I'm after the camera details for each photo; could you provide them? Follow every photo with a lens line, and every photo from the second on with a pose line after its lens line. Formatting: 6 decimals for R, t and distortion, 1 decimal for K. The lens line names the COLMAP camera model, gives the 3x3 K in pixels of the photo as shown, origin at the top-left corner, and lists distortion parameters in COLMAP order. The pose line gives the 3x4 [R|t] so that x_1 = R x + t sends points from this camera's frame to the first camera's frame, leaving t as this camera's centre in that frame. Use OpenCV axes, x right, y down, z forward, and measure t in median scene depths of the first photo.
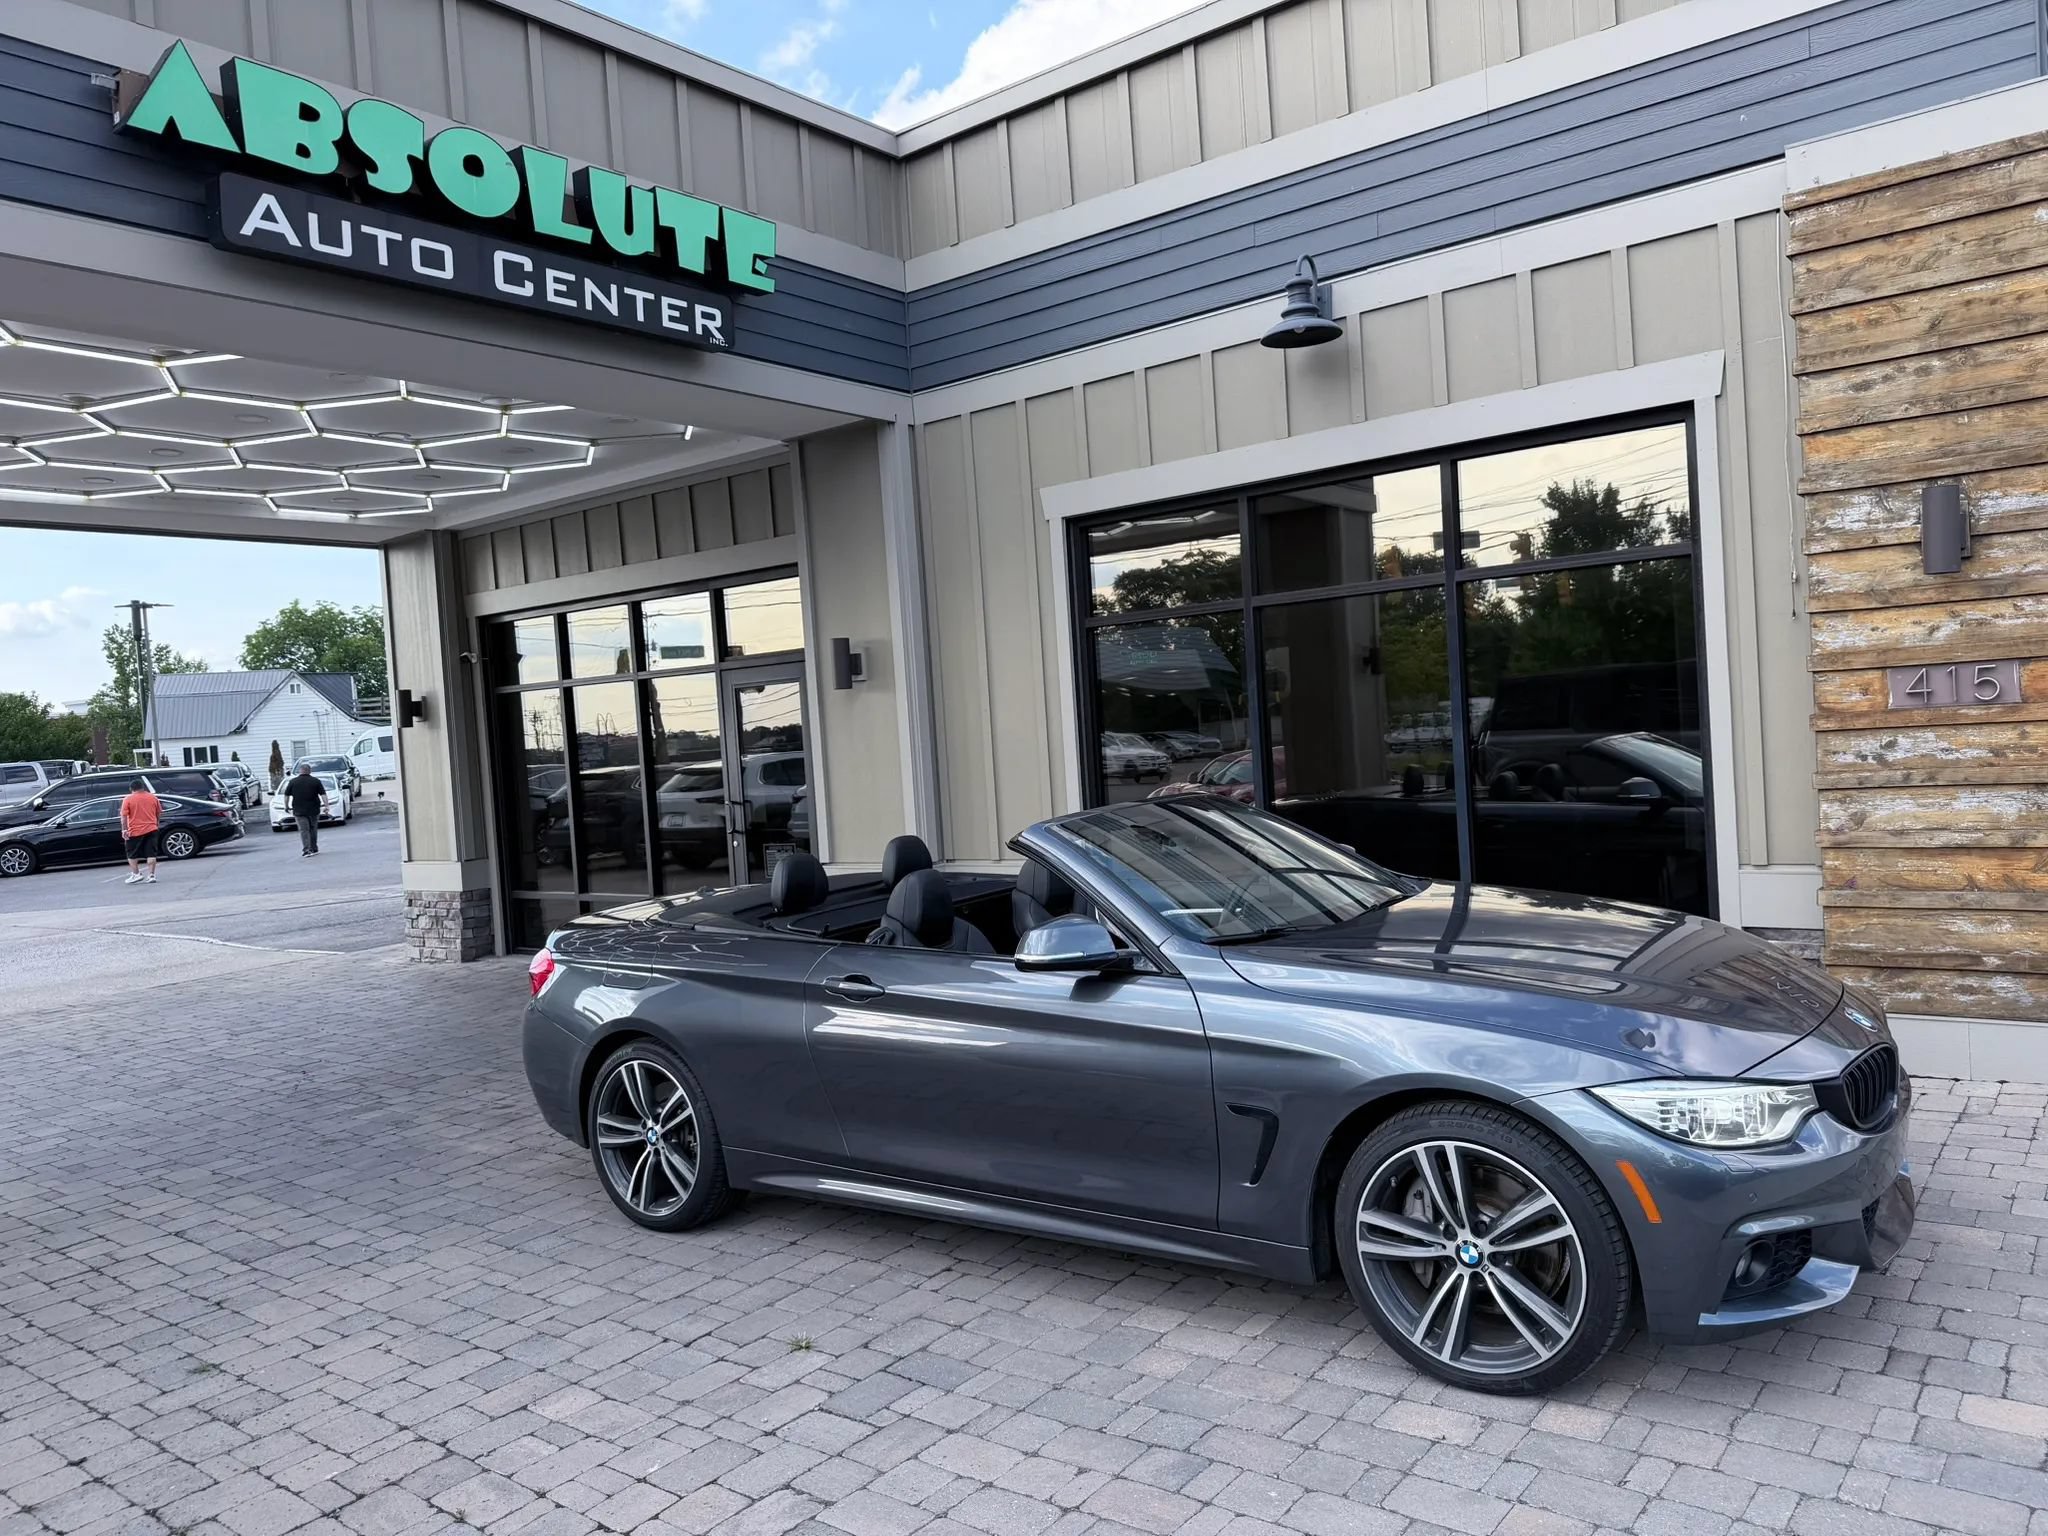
lens RADIAL K [[1444.0, 0, 1038.8], [0, 1444.0, 768.7], [0, 0, 1]] dist [0.005293, -0.008190]
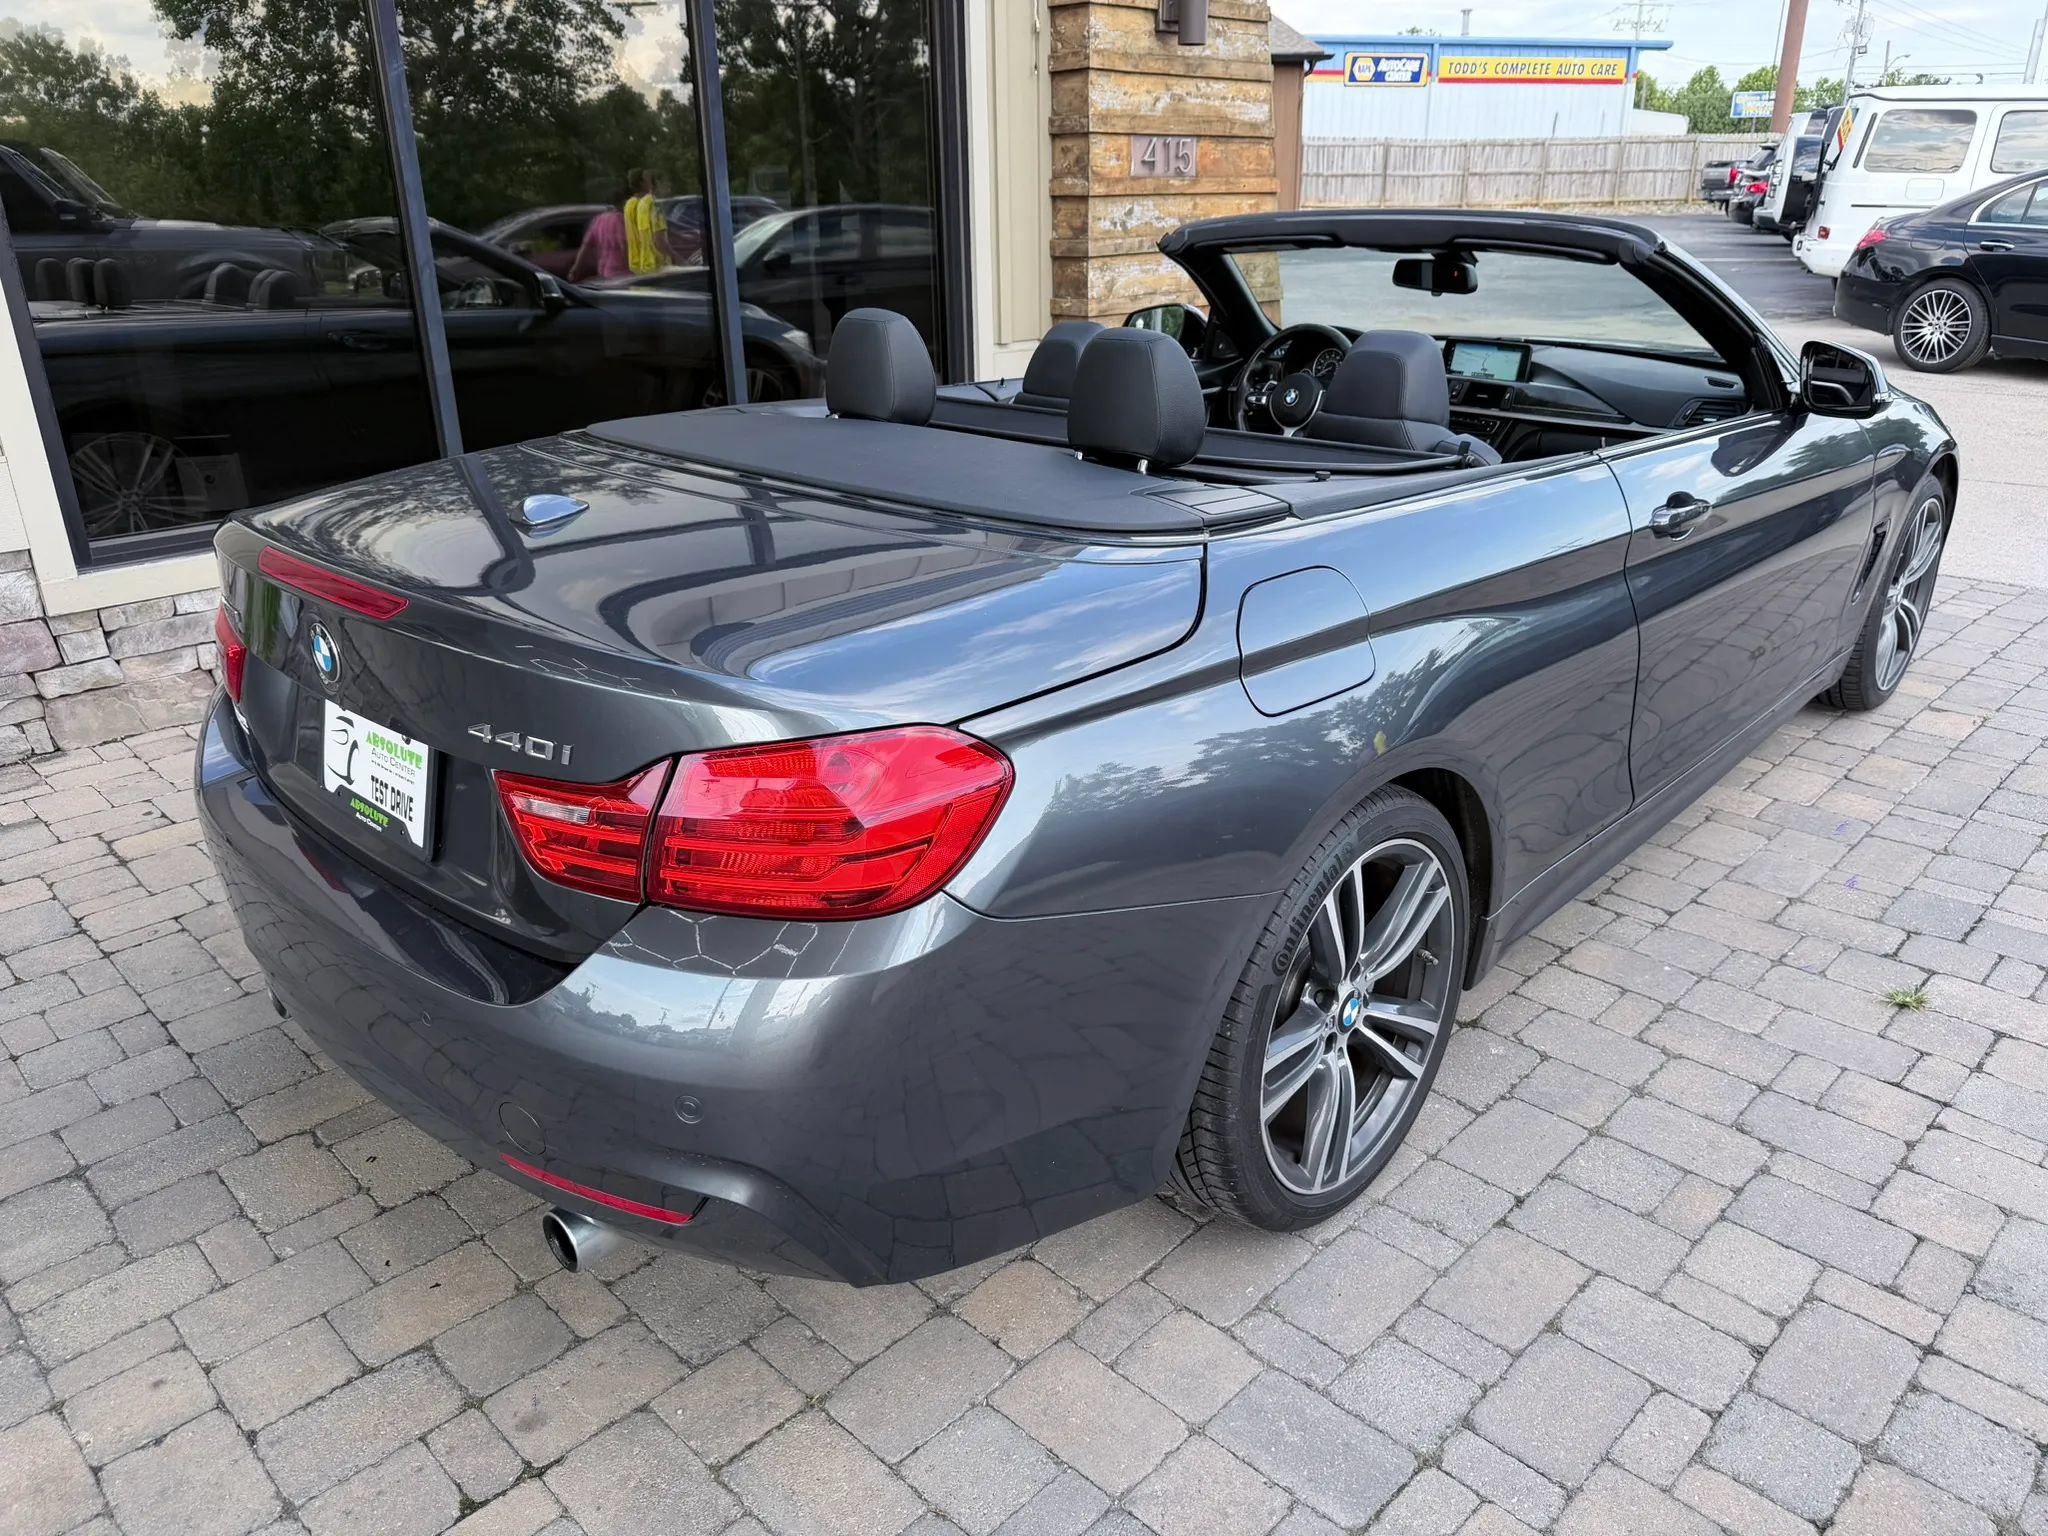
lens RADIAL K [[1457.8, 0, 1038.5], [0, 1457.8, 786.2], [0, 0, 1]] dist [-0.004771, -0.001060]
pose [[0.127669, -0.311395, 0.941665, -0.586987], [0.035421, 0.950261, 0.309435, 0.052488], [-0.991184, -0.006151, 0.132349, 0.926888]]
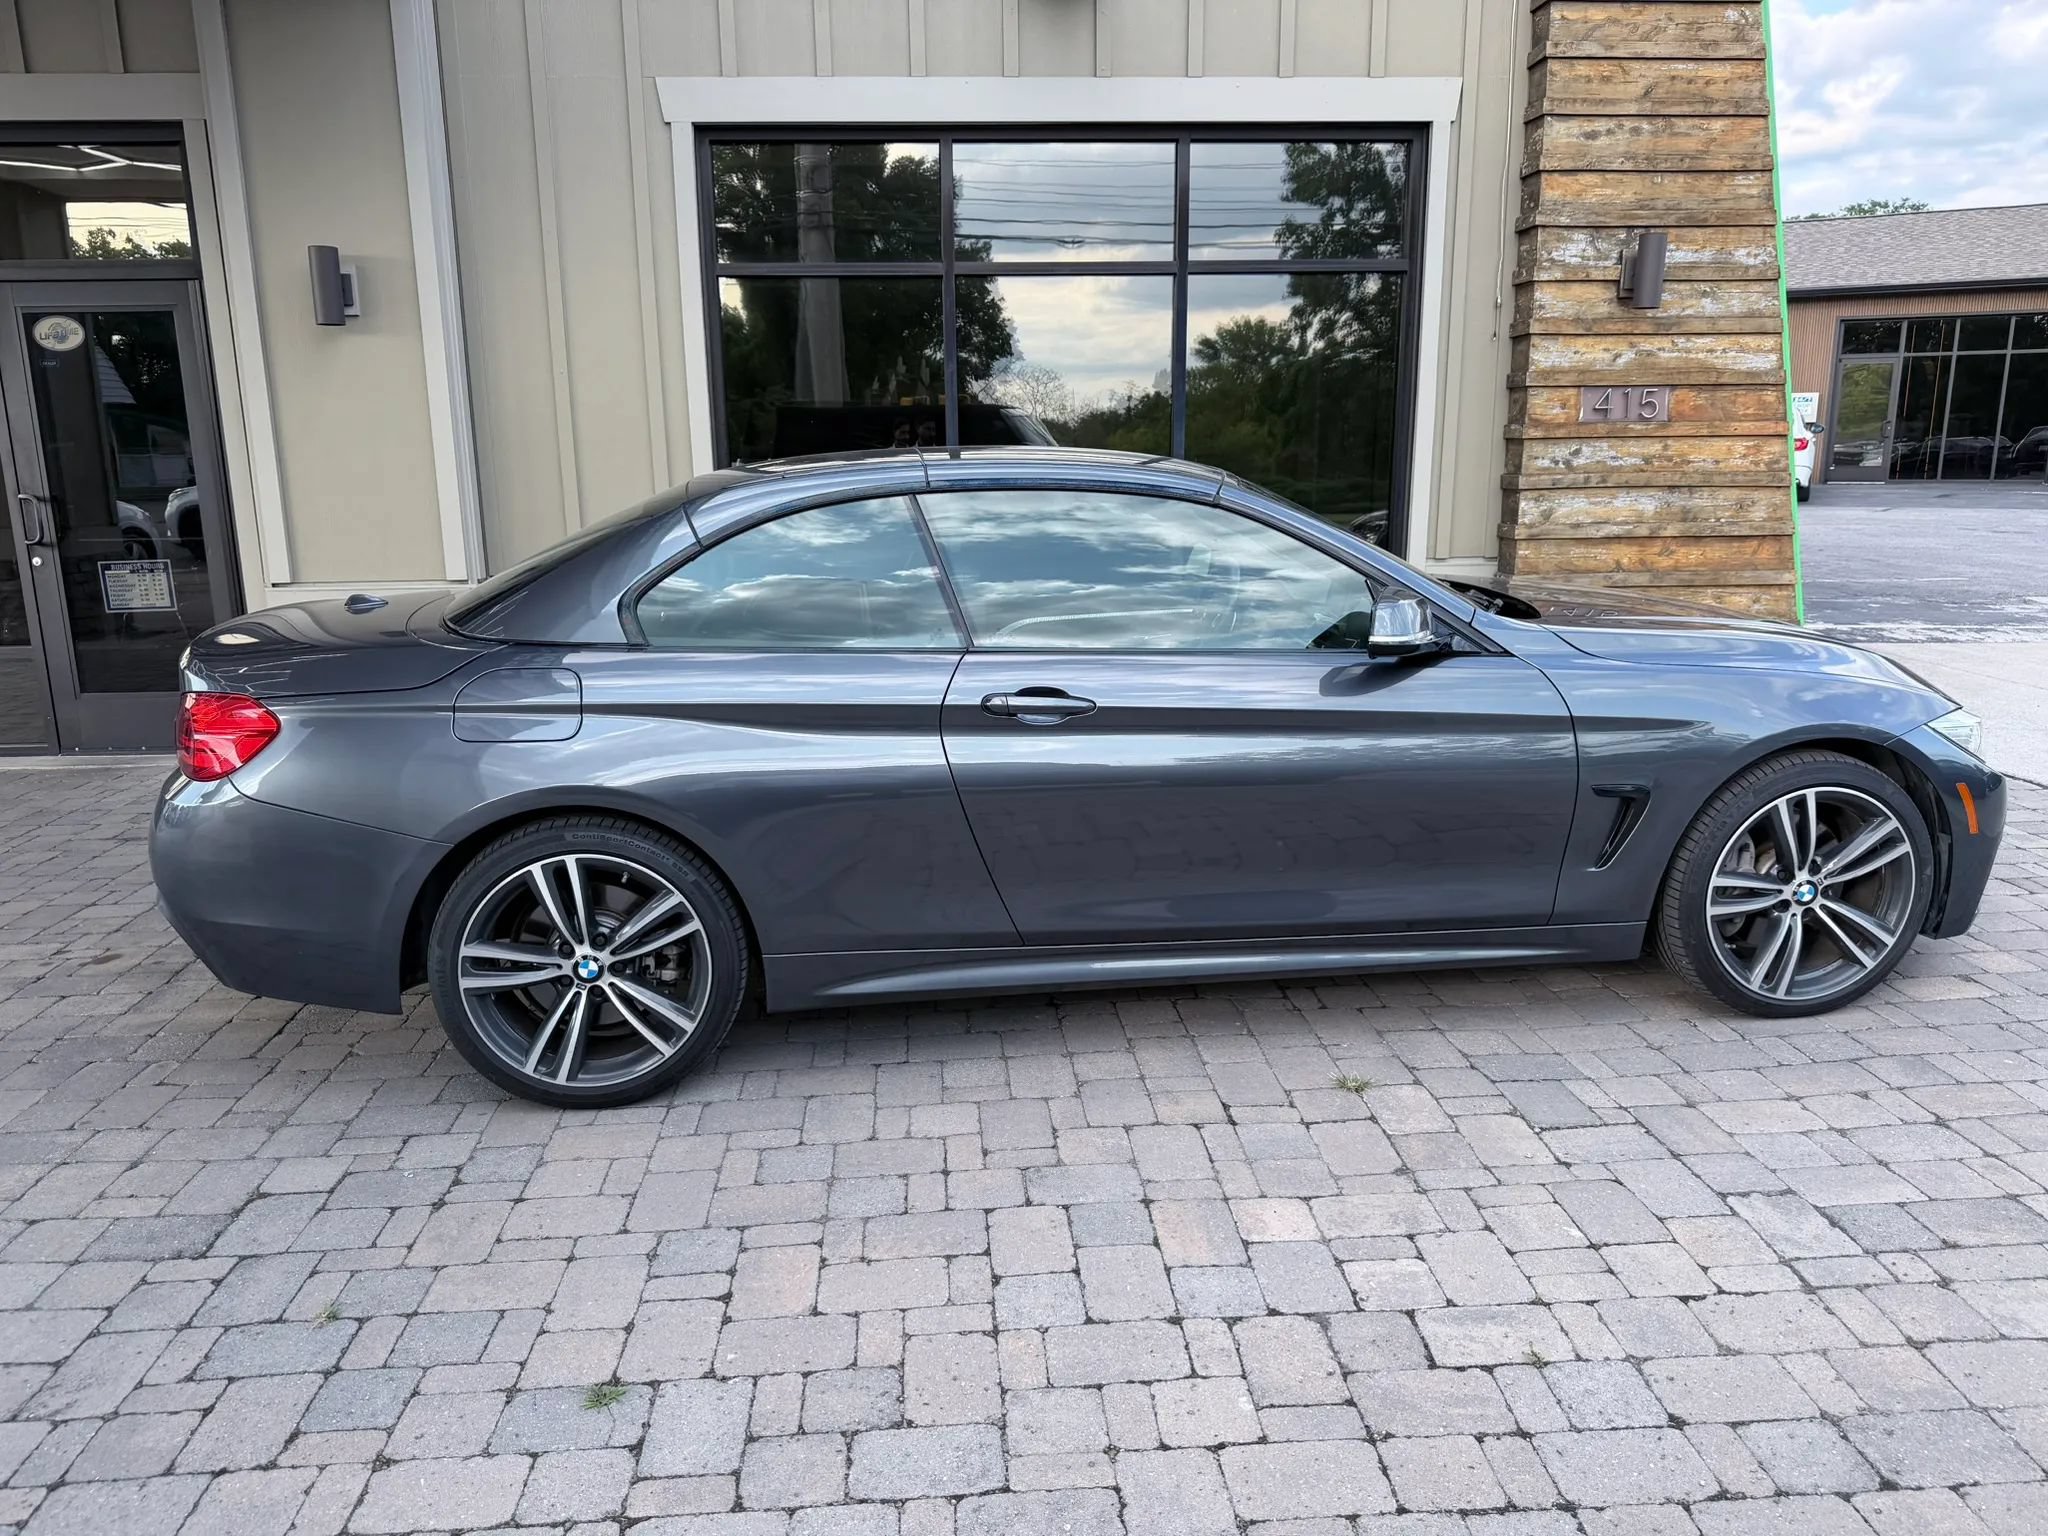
lens RADIAL K [[1450.6, 0, 1016.5], [0, 1450.6, 767.9], [0, 0, 1]] dist [0.005875, -0.008001]
pose [[0.749265, -0.086837, 0.656553, -0.587689], [-0.018390, 0.988256, 0.151695, 0.069281], [-0.662015, -0.125734, 0.738868, 0.381085]]
